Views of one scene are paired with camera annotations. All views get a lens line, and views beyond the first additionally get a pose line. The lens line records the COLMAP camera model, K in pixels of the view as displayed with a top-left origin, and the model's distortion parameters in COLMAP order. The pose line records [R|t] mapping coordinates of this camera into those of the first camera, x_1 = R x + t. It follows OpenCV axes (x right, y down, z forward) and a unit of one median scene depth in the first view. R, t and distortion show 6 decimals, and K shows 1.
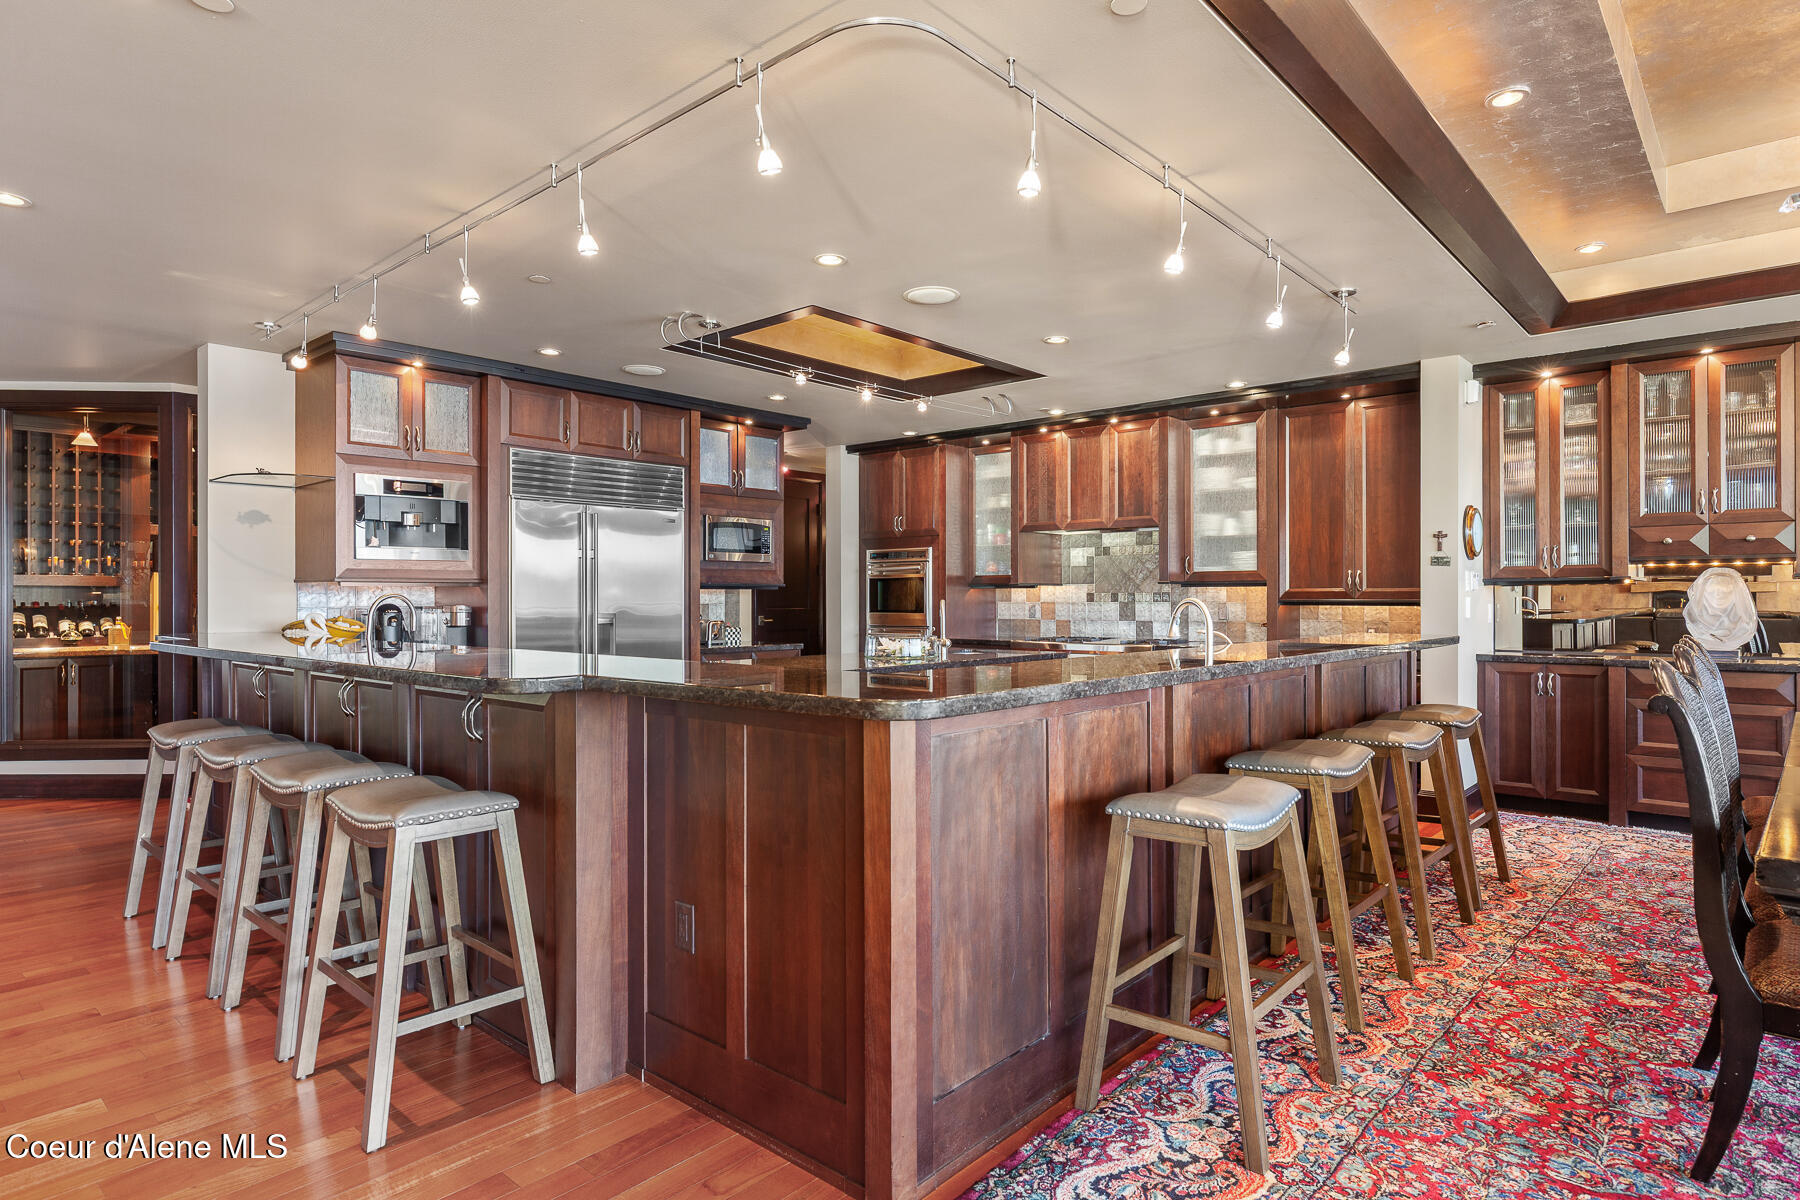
lens RADIAL K [[1000.3, 0, 912.9], [0, 1000.3, 591.6], [0, 0, 1]] dist [0.004887, -0.003890]
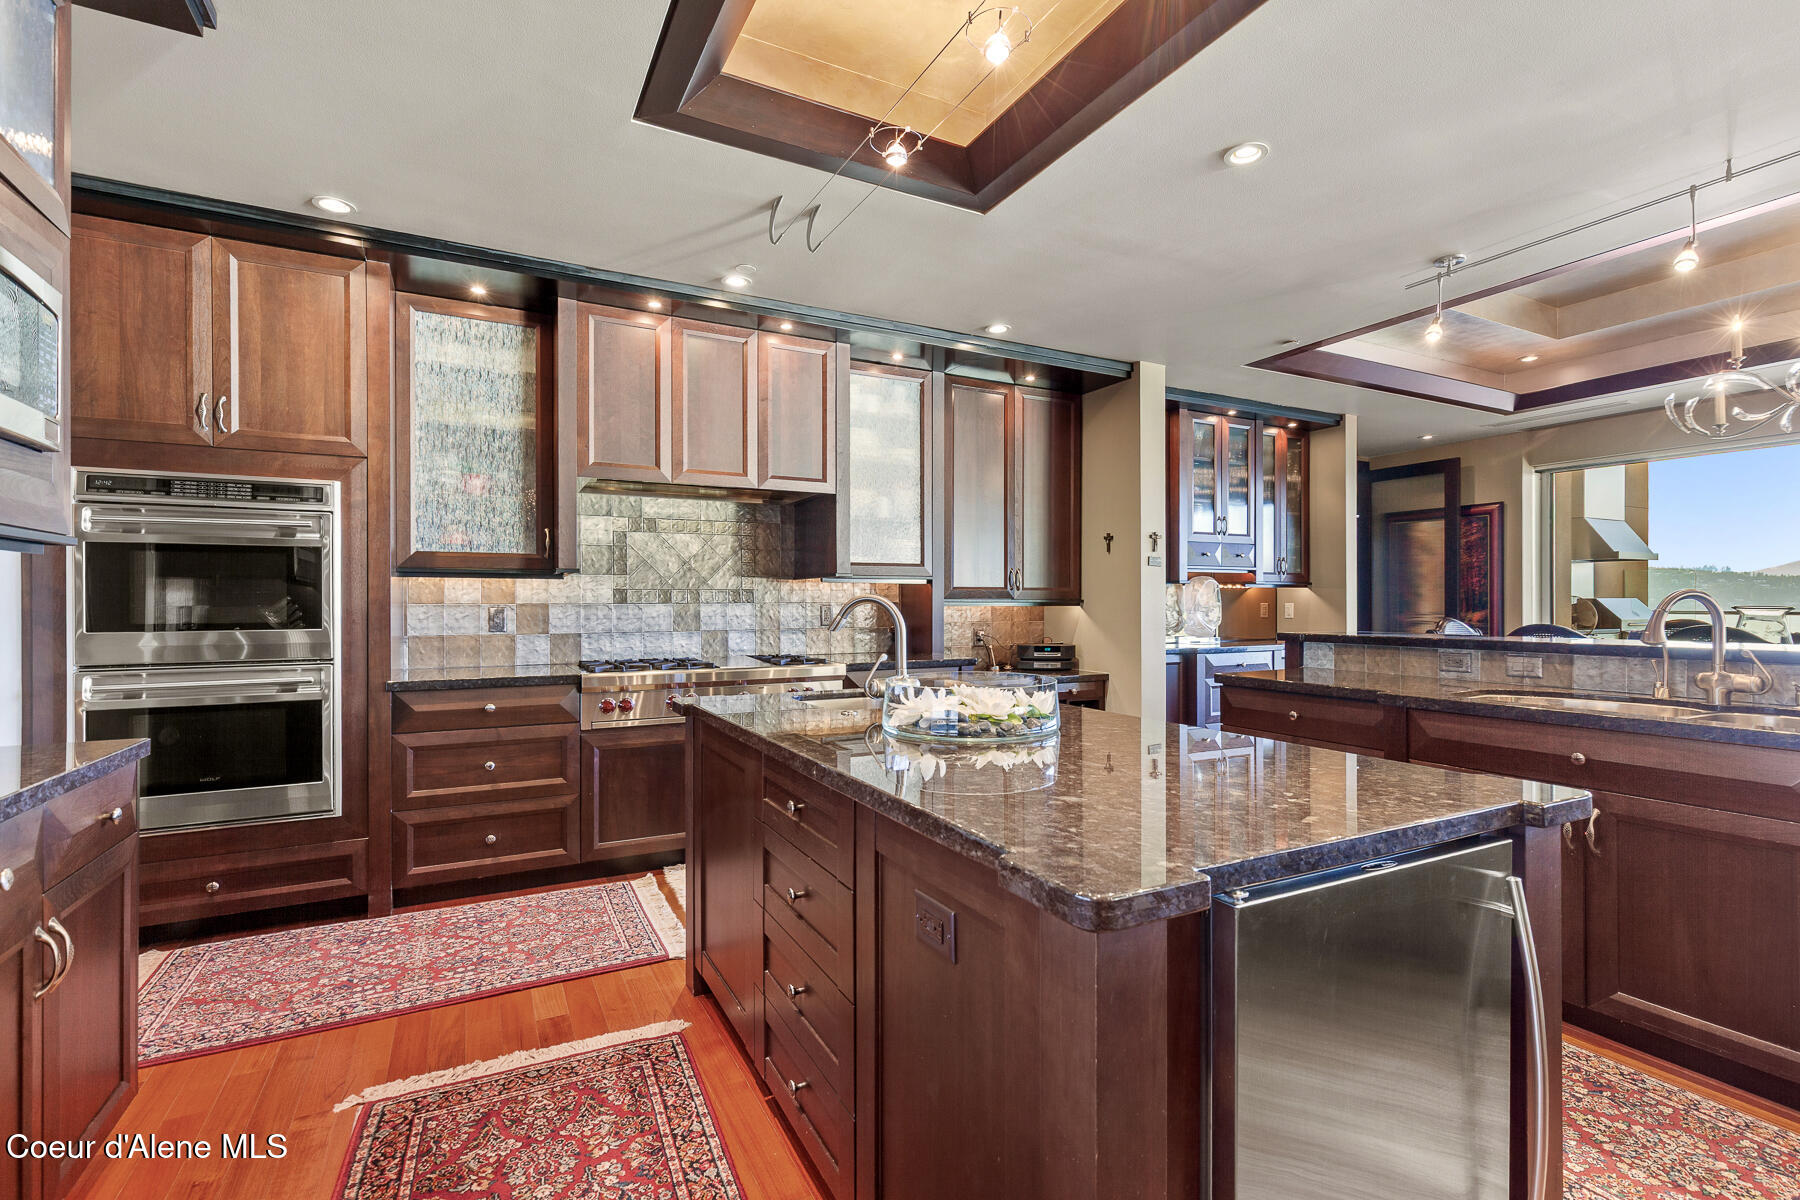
lens RADIAL K [[812.6, 0, 894.7], [0, 812.6, 600.4], [0, 0, 1]] dist [-0.000092, -0.000706]
pose [[0.363265, 0.001102, 0.931685, -0.342877], [-0.007468, 0.999971, 0.001730, 0.008979], [-0.931656, -0.007587, 0.363263, 0.939304]]
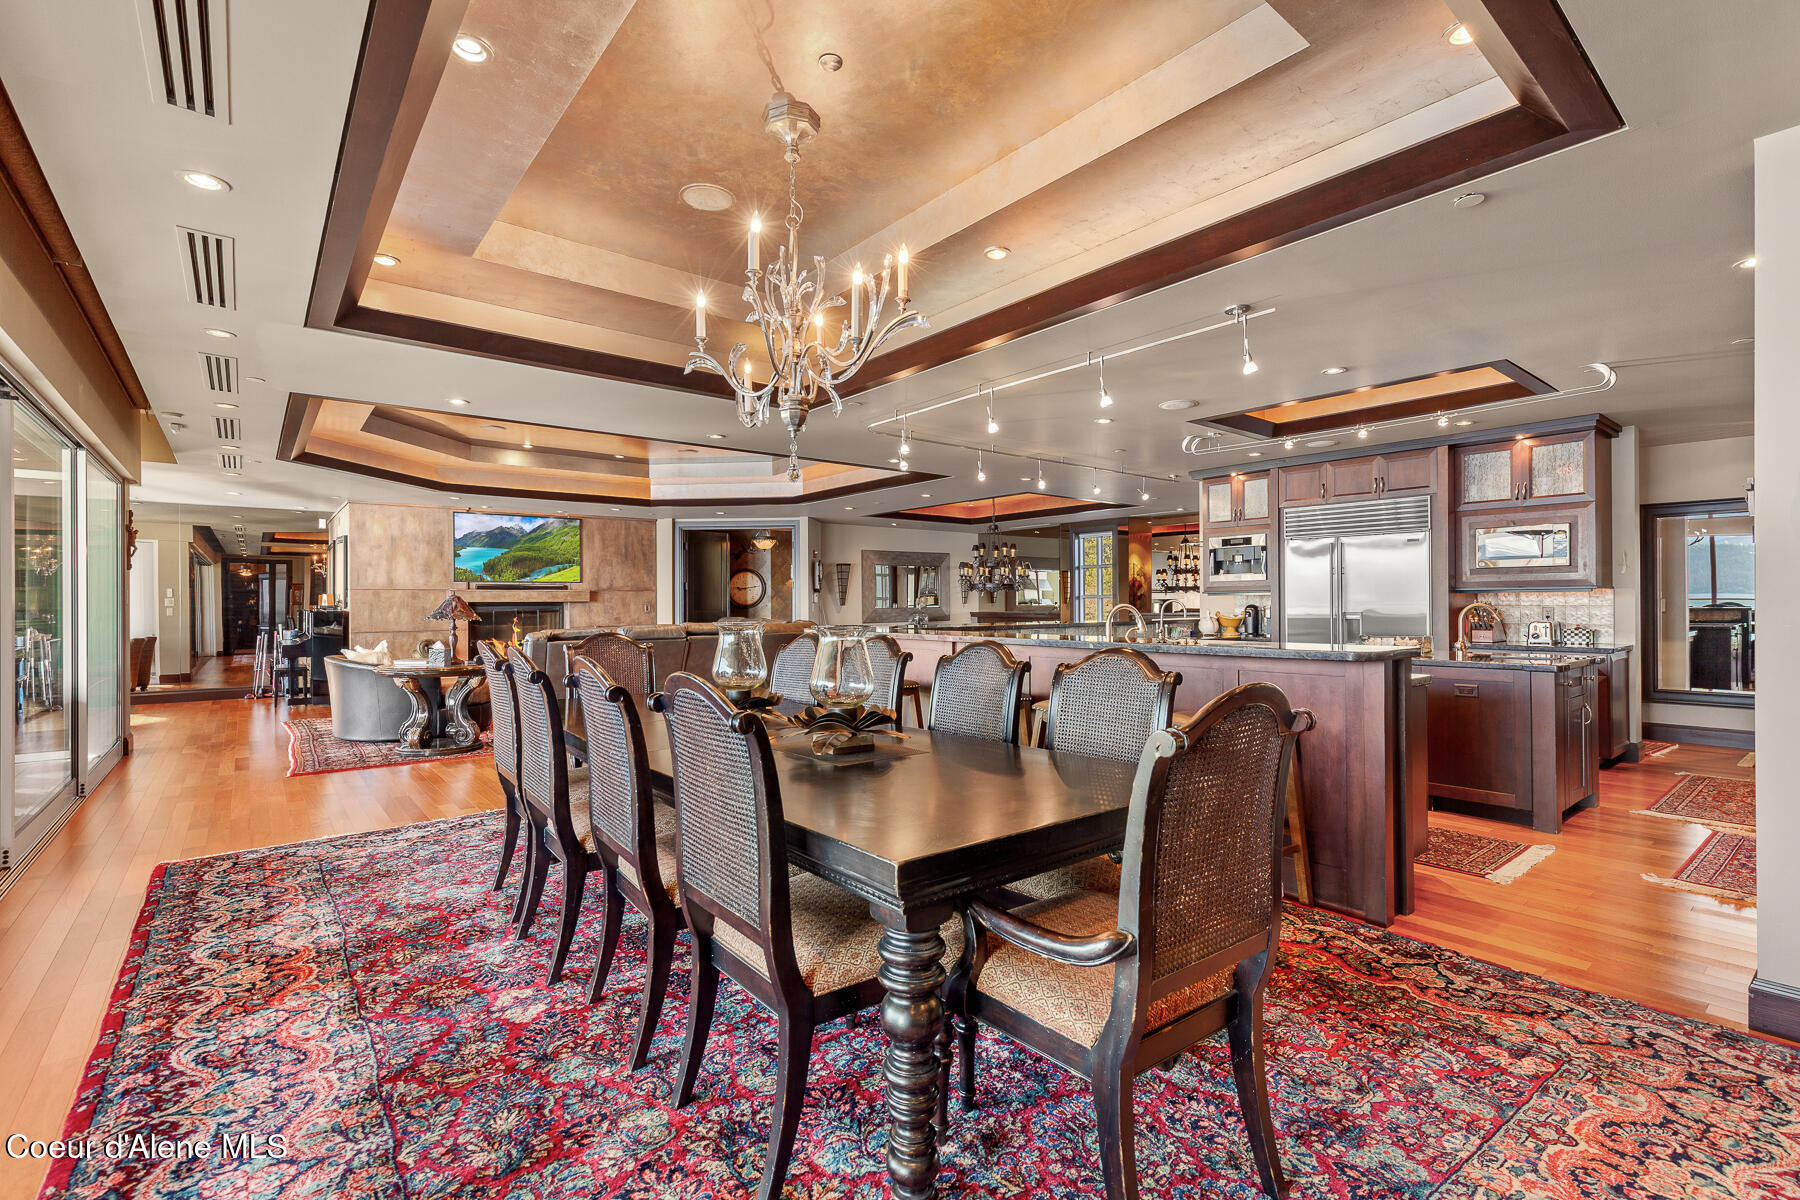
lens RADIAL K [[812.6, 0, 903.7], [0, 812.6, 601.9], [0, 0, 1]] dist [-0.000092, -0.000706]
pose [[-0.175807, -0.000276, -0.984425, 1.035668], [0.010342, 0.999944, -0.002127, 0.002605], [0.984370, -0.010555, -0.175794, 0.641490]]
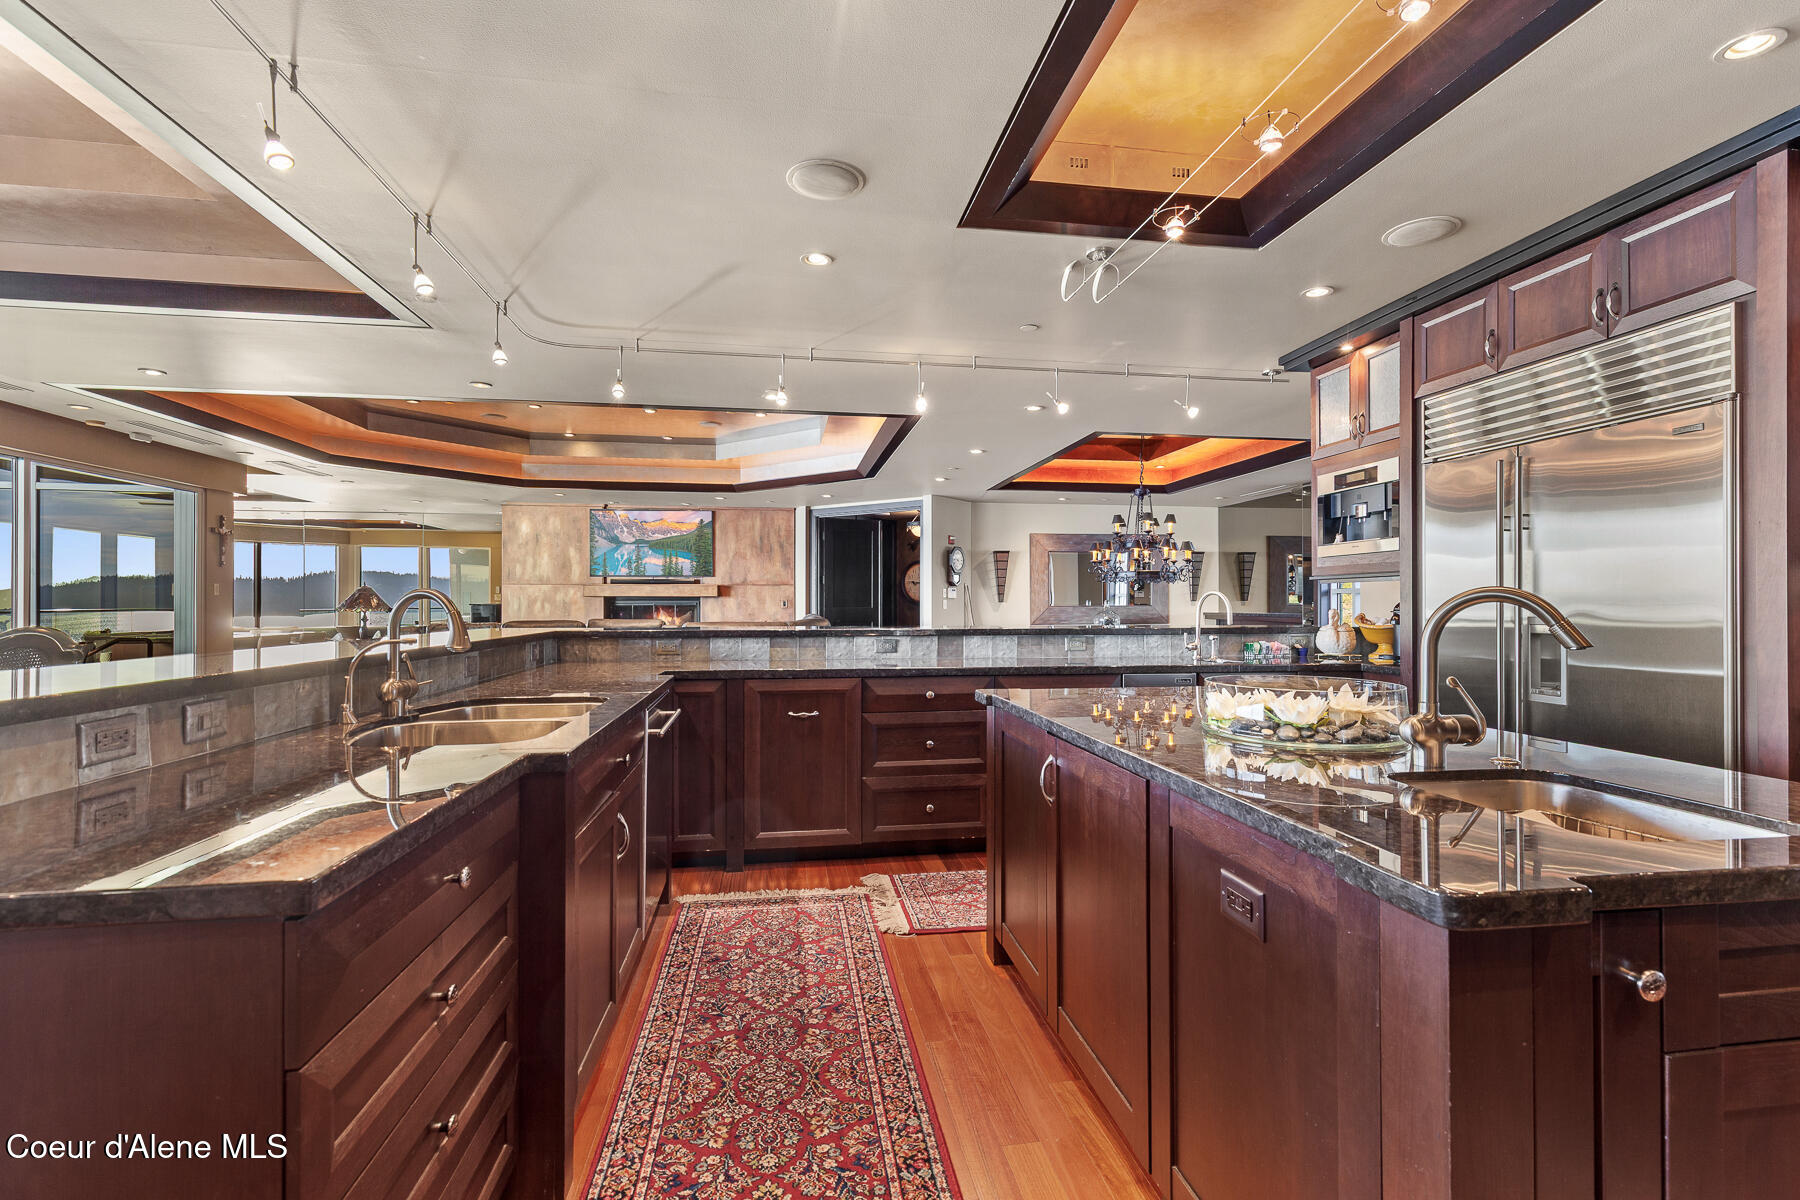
lens RADIAL K [[812.6, 0, 908.2], [0, 812.6, 594.0], [0, 0, 1]] dist [-0.000092, -0.000706]
pose [[-0.643715, -0.008502, -0.765218, 0.338976], [0.003927, 0.999888, -0.014413, 0.014298], [0.765255, -0.012282, -0.643610, 1.137337]]
